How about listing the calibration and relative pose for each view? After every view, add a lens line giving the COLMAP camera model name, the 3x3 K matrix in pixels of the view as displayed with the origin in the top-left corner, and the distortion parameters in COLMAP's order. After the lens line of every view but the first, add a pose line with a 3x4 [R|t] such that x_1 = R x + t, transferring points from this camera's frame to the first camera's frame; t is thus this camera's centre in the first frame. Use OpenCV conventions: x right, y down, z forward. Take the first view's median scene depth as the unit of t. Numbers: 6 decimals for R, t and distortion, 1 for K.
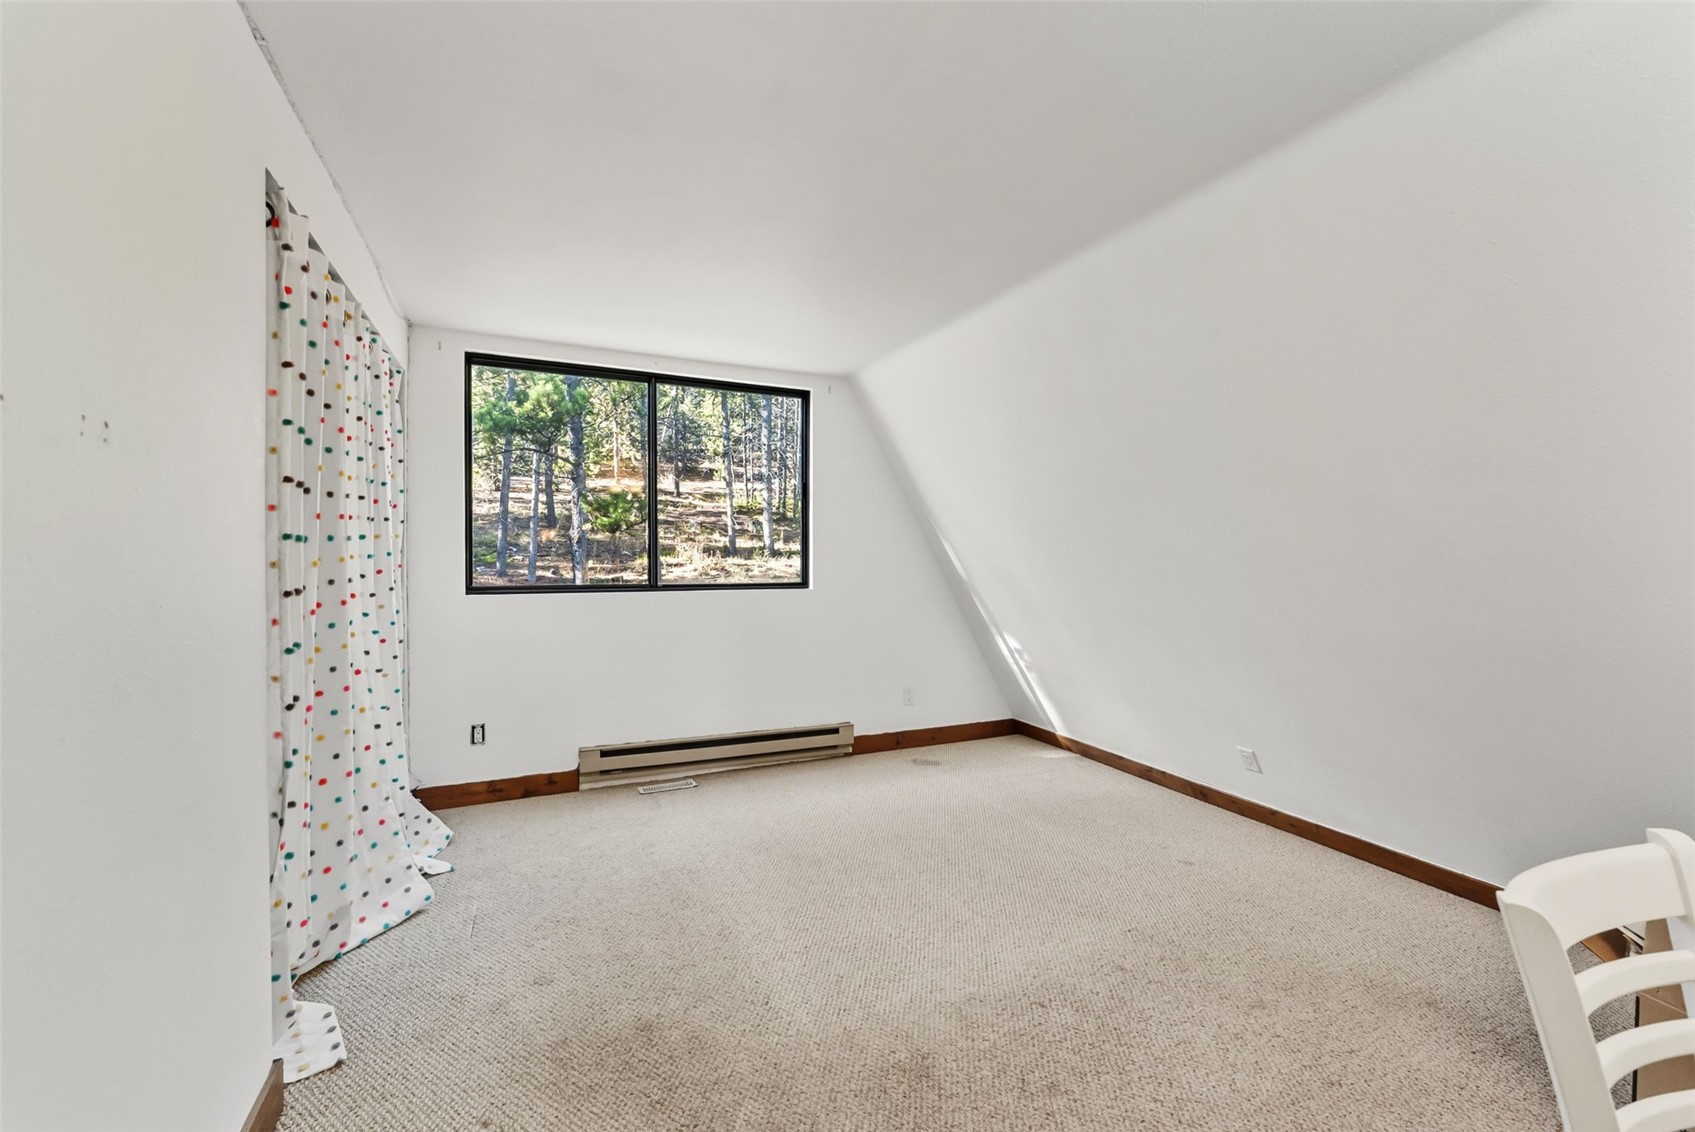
lens RADIAL K [[689.3, 0, 847.5], [0, 689.3, 566.0], [0, 0, 1]] dist [-0.000537, -0.000183]
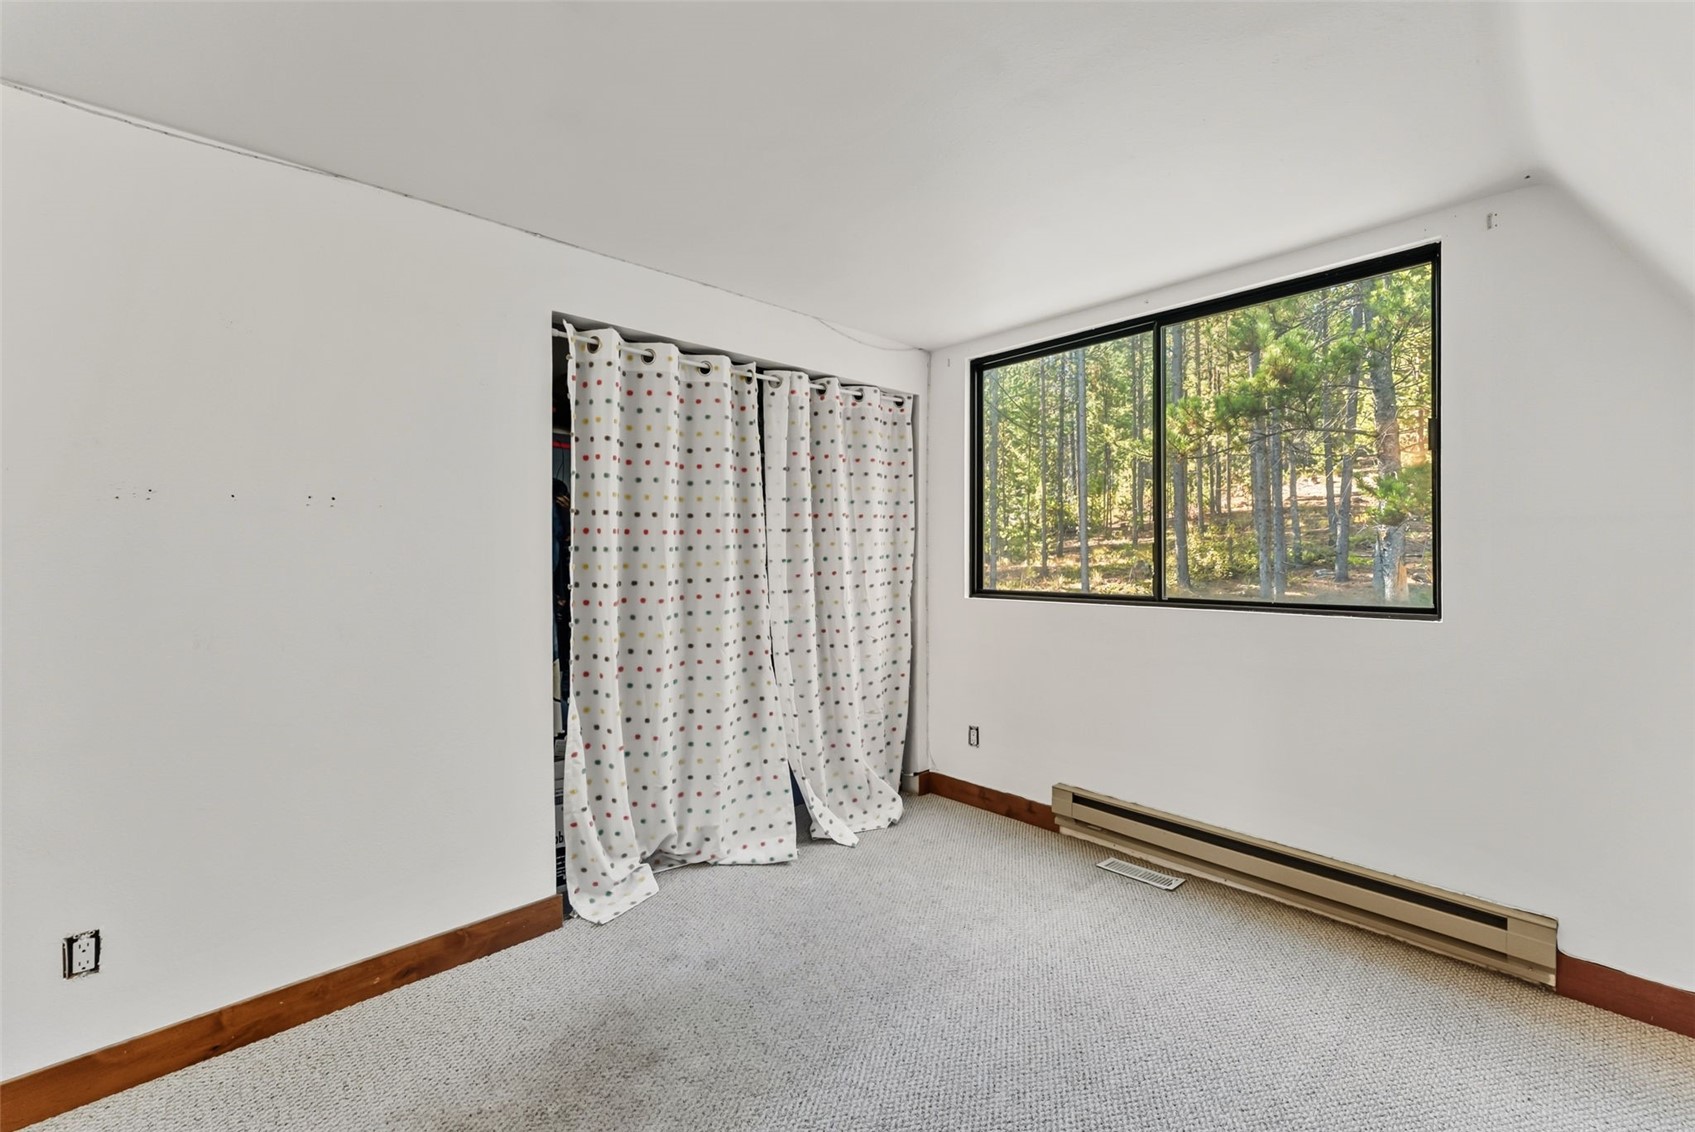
lens RADIAL K [[695.2, 0, 845.1], [0, 695.2, 555.7], [0, 0, 1]] dist [-0.000901, -0.000463]
pose [[0.307868, -0.004243, -0.951420, 0.377158], [-0.010098, 0.999919, -0.007727, -0.010174], [0.951375, 0.011987, 0.307801, 0.509079]]
